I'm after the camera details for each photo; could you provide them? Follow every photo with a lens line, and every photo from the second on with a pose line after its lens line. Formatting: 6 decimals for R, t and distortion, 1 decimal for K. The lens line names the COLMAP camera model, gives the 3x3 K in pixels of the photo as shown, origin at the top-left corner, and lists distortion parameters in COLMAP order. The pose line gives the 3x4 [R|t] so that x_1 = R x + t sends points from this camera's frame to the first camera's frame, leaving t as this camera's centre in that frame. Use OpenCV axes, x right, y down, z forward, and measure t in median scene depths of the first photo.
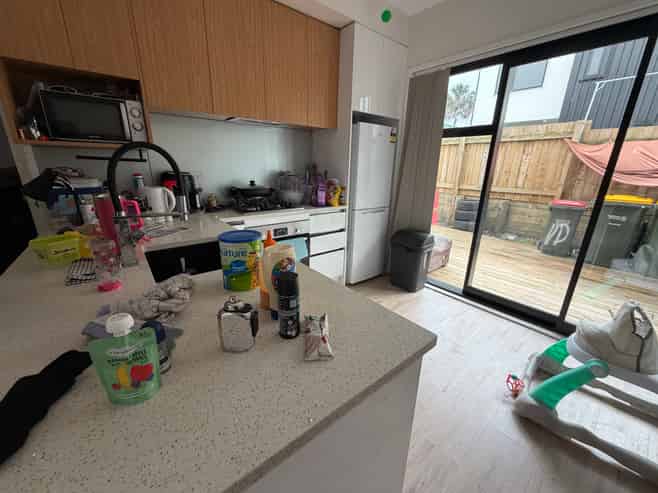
lens RADIAL K [[263.1, 0, 329.0], [0, 263.1, 244.9], [0, 0, 1]] dist [-0.000839, -0.000043]
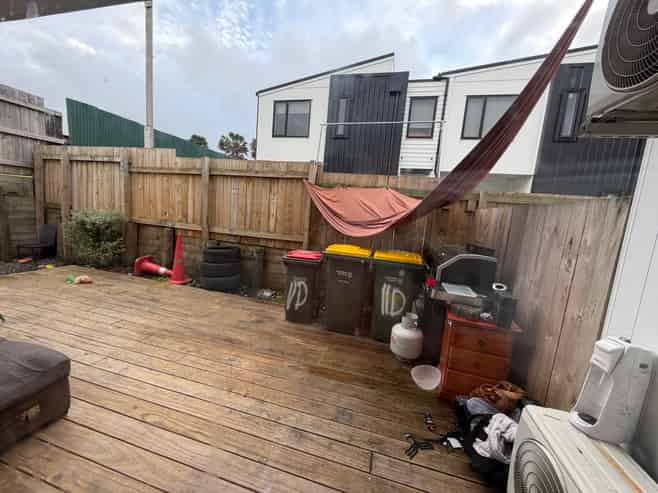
lens RADIAL K [[263.1, 0, 330.2], [0, 263.1, 245.7], [0, 0, 1]] dist [-0.000839, -0.000043]
pose [[0.803289, -0.036495, 0.594470, 0.440124], [0.112232, 0.989515, -0.090908, -0.092425], [-0.584919, 0.139744, 0.798963, 0.272615]]
